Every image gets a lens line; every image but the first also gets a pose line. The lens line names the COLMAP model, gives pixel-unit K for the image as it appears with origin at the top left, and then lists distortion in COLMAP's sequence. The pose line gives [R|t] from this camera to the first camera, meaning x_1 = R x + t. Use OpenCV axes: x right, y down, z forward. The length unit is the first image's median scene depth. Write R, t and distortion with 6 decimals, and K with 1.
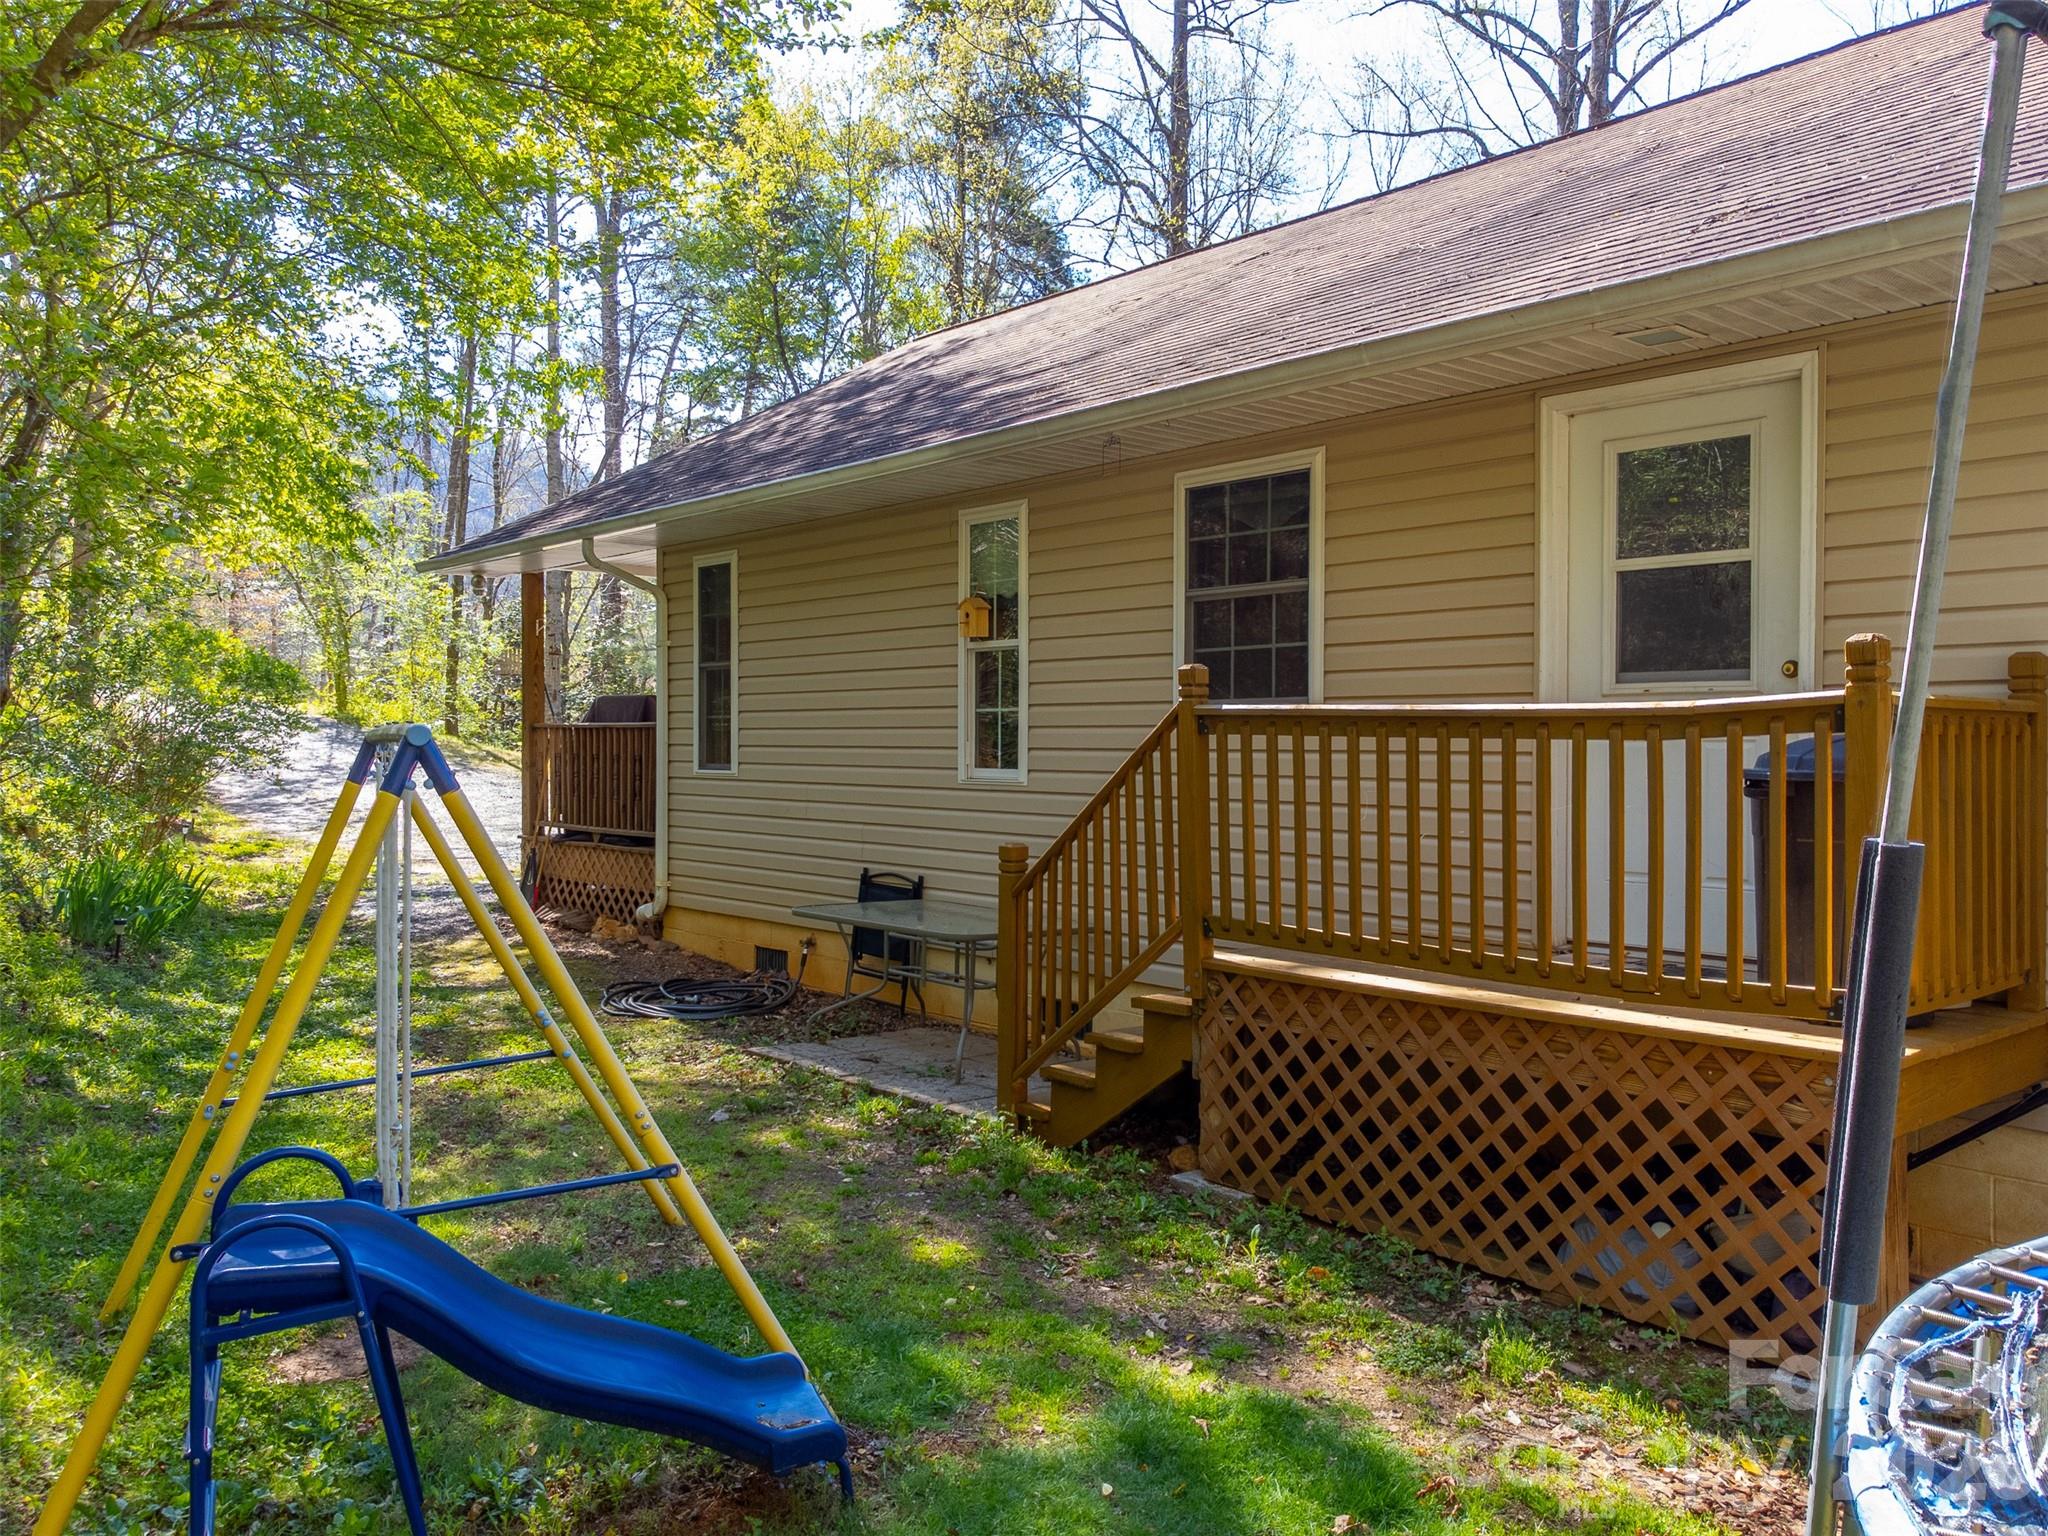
lens RADIAL K [[1500.9, 0, 1011.9], [0, 1500.9, 765.2], [0, 0, 1]] dist [0.035179, -0.003863]
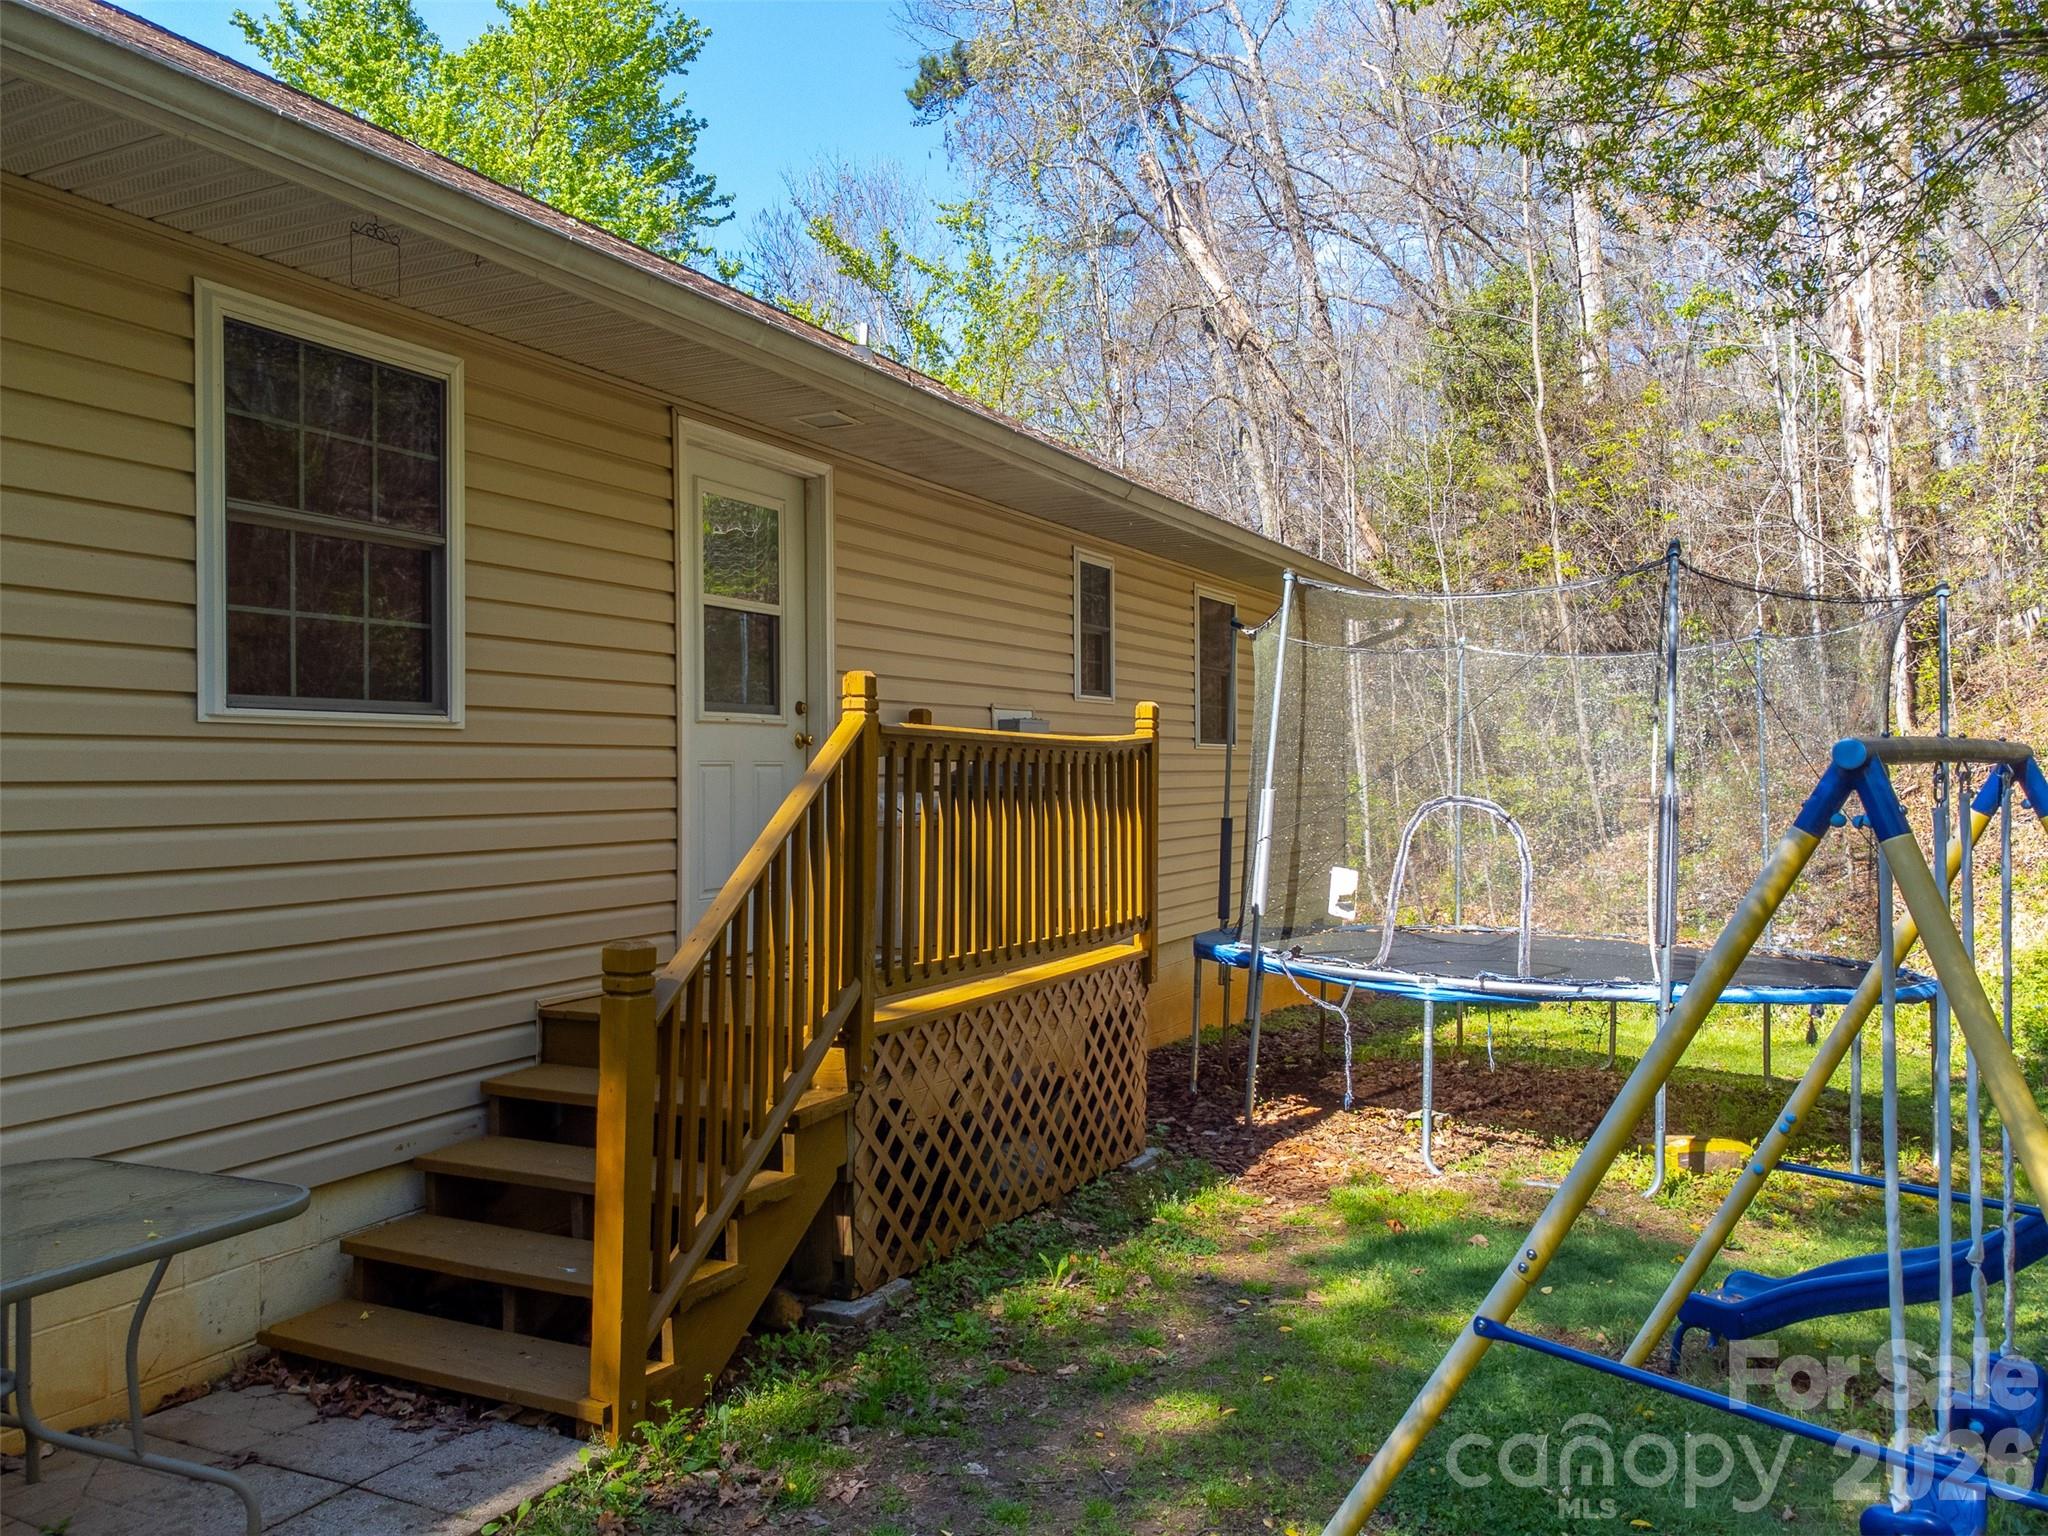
lens RADIAL K [[1500.9, 0, 1011.9], [0, 1500.9, 765.2], [0, 0, 1]] dist [0.035179, -0.003863]
pose [[-0.356304, 0.001152, 0.934369, -0.737489], [0.016794, 0.999846, 0.005171, -0.021080], [-0.934219, 0.017534, -0.356268, 1.328189]]
